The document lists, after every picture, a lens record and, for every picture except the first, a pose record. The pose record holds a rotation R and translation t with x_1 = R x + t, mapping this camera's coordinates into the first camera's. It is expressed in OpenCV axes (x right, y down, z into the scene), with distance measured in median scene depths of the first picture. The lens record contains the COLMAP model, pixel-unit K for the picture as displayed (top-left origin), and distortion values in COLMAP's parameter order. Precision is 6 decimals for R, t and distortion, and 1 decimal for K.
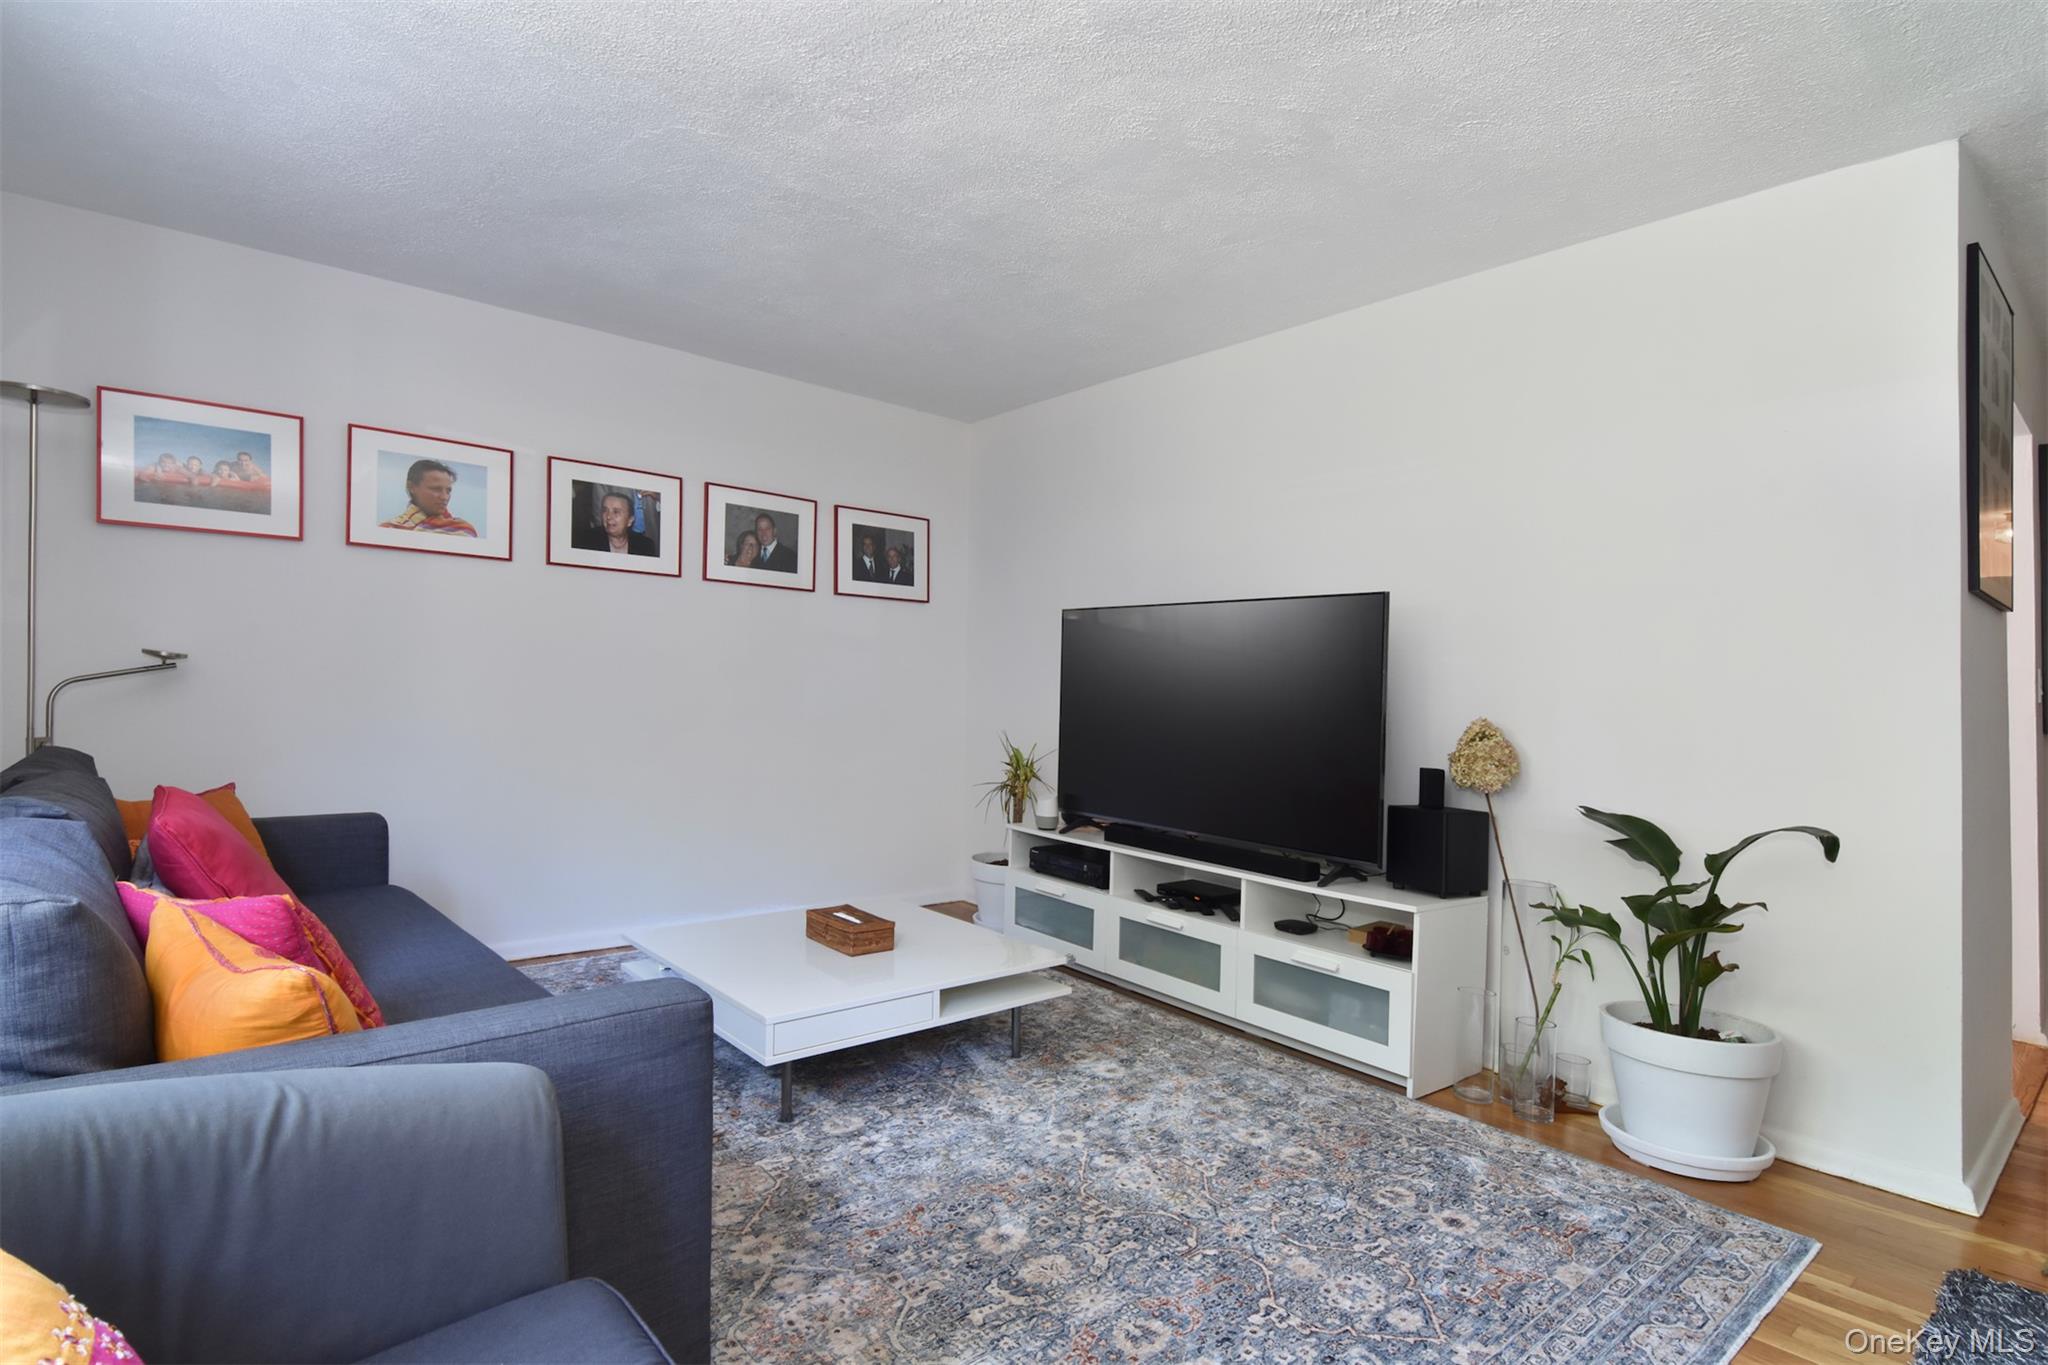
lens RADIAL K [[1019.6, 0, 1037.5], [0, 1019.6, 667.2], [0, 0, 1]] dist [-0.014981, -0.000866]
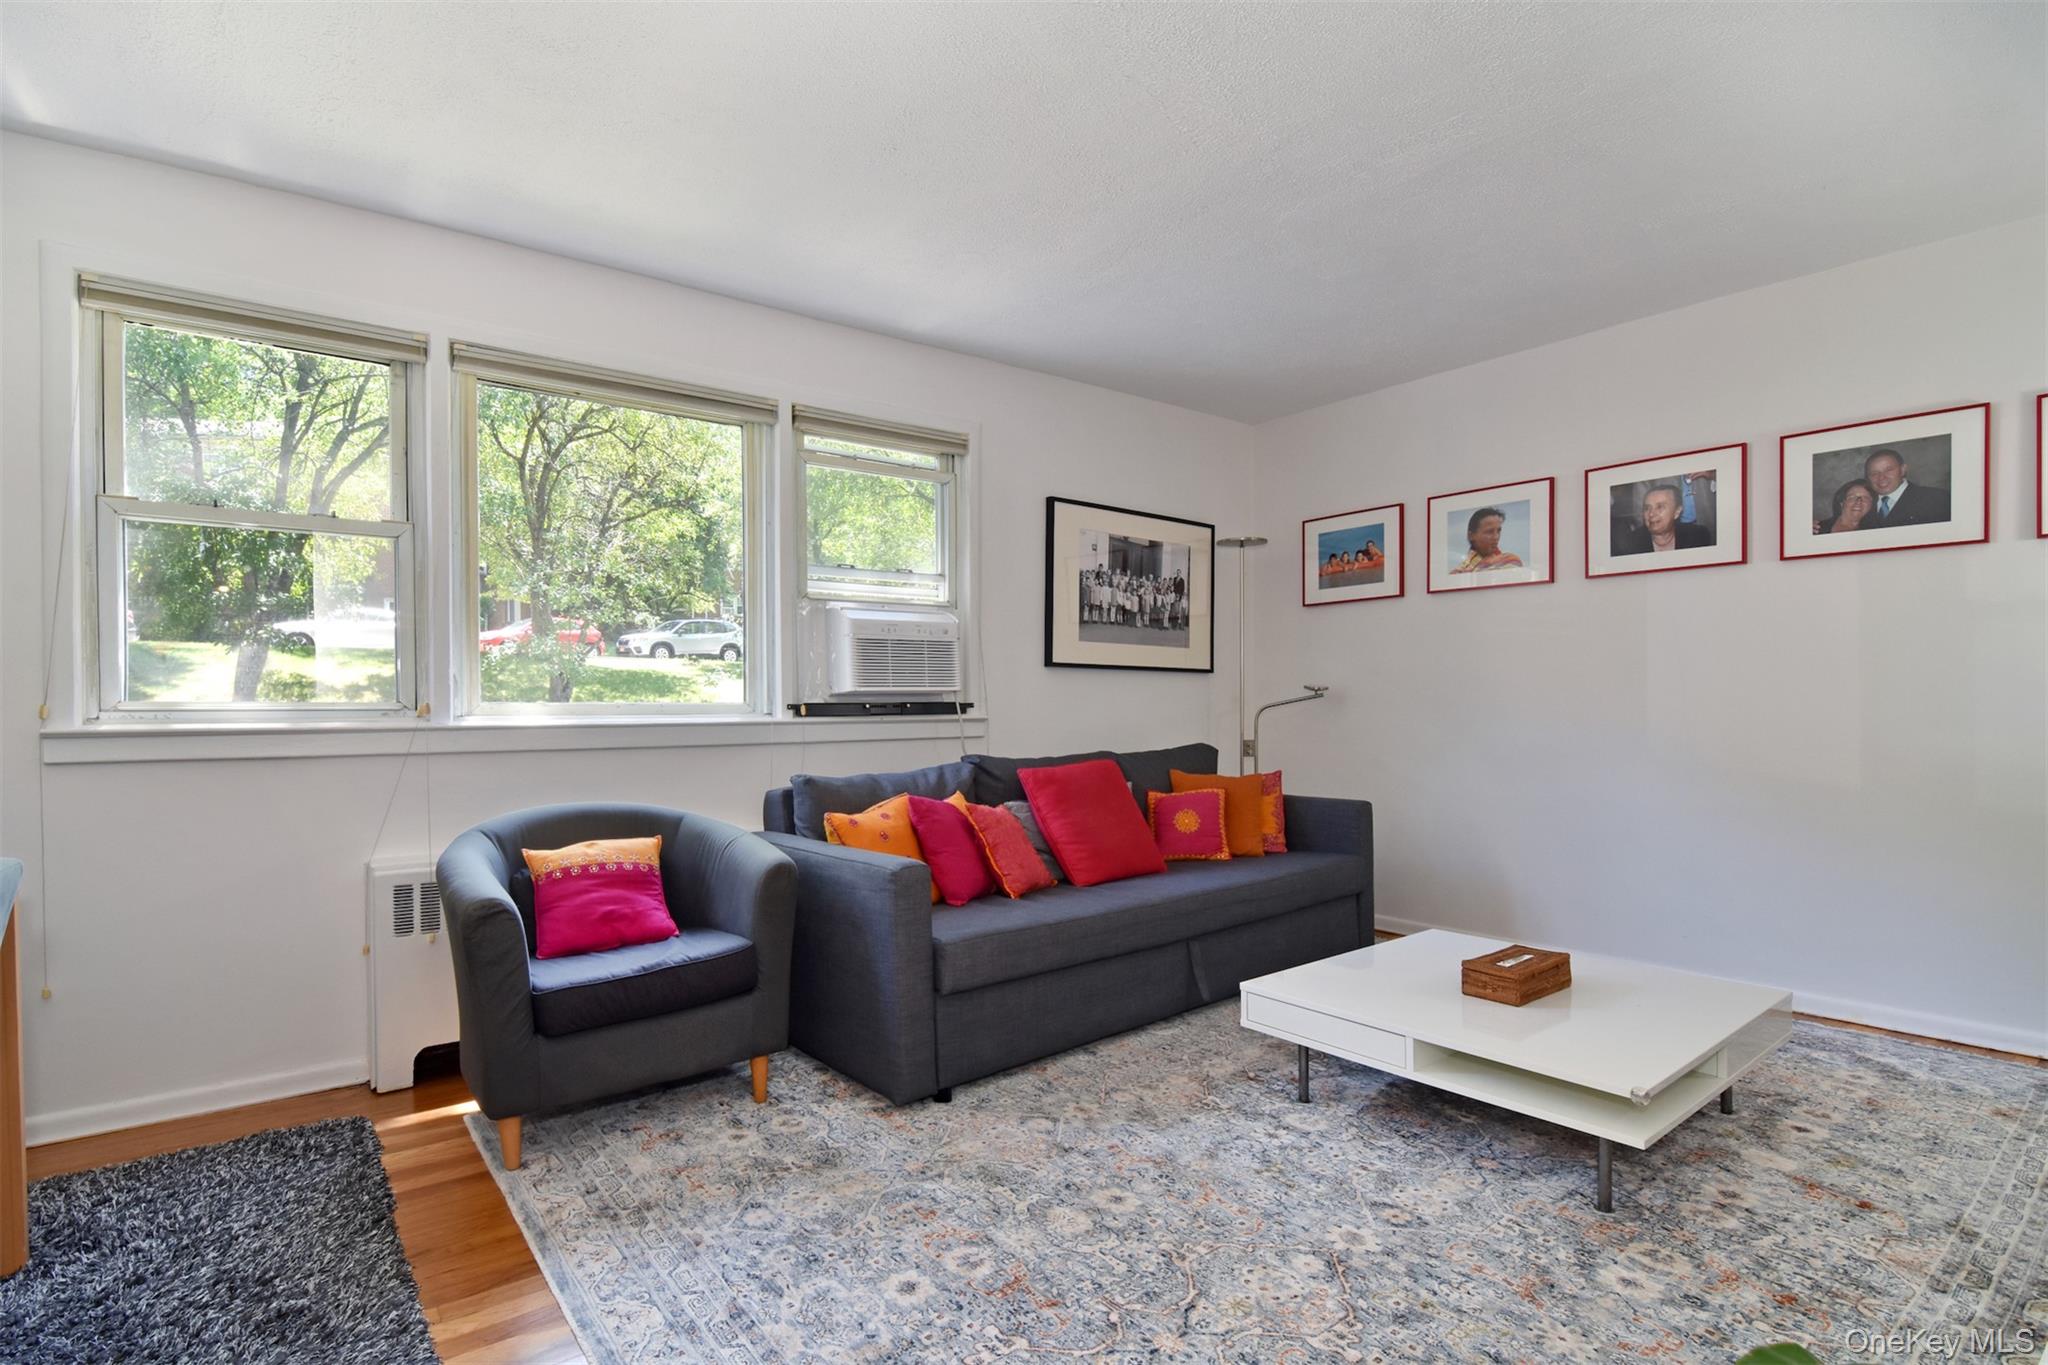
lens RADIAL K [[959.1, 0, 964.9], [0, 959.1, 692.5], [0, 0, 1]] dist [-0.018292, -0.000755]
pose [[-0.073663, -0.036148, -0.996628, 0.491288], [0.036980, 0.998557, -0.038952, 0.024732], [0.996597, -0.039724, -0.072220, 0.449228]]
